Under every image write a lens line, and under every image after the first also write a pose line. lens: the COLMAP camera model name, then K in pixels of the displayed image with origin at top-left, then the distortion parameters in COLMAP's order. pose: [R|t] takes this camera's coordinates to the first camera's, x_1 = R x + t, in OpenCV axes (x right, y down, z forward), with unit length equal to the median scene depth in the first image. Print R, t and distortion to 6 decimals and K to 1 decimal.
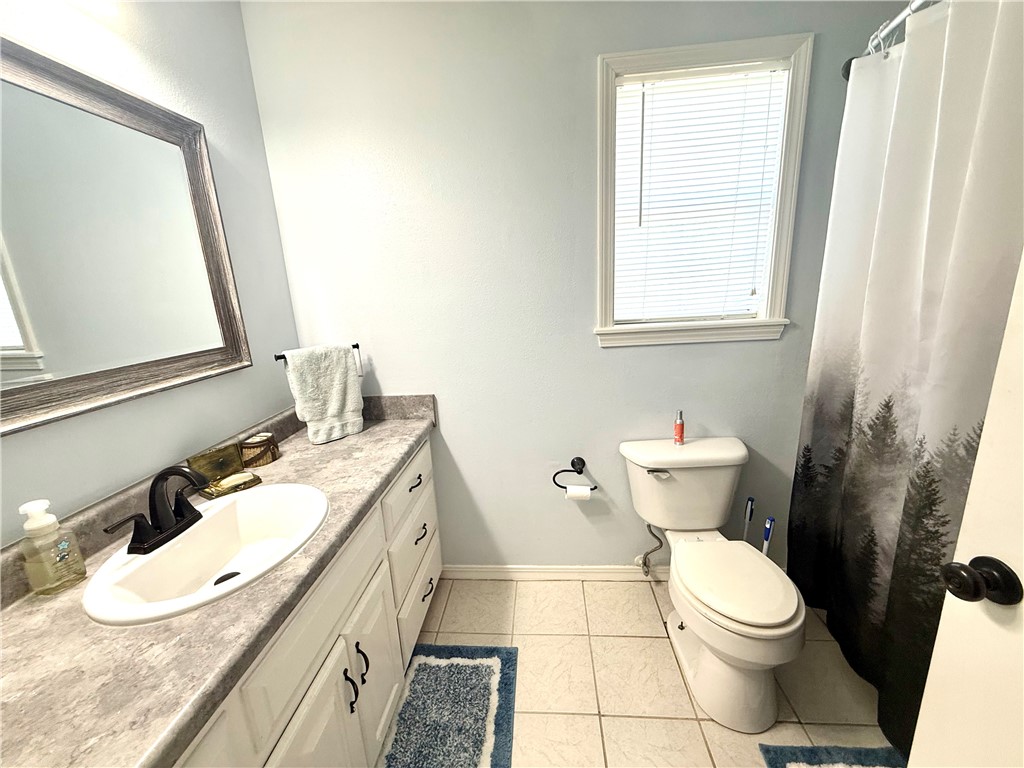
lens RADIAL K [[408.2, 0, 512.8], [0, 408.2, 383.3], [0, 0, 1]] dist [-0.000411, 0.000551]
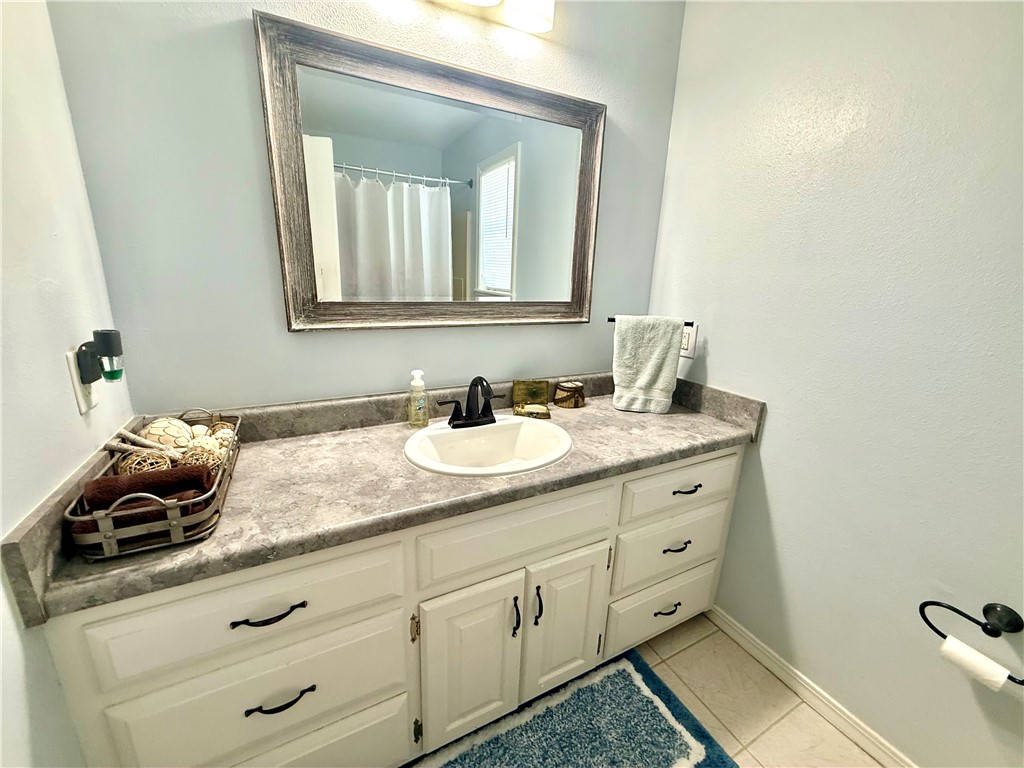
lens RADIAL K [[408.2, 0, 513.3], [0, 408.2, 384.6], [0, 0, 1]] dist [-0.000411, 0.000551]
pose [[0.527538, 0.284394, -0.800515, 0.215461], [-0.255115, 0.951843, 0.170034, -0.020065], [0.810321, 0.114524, 0.574686, 0.211641]]
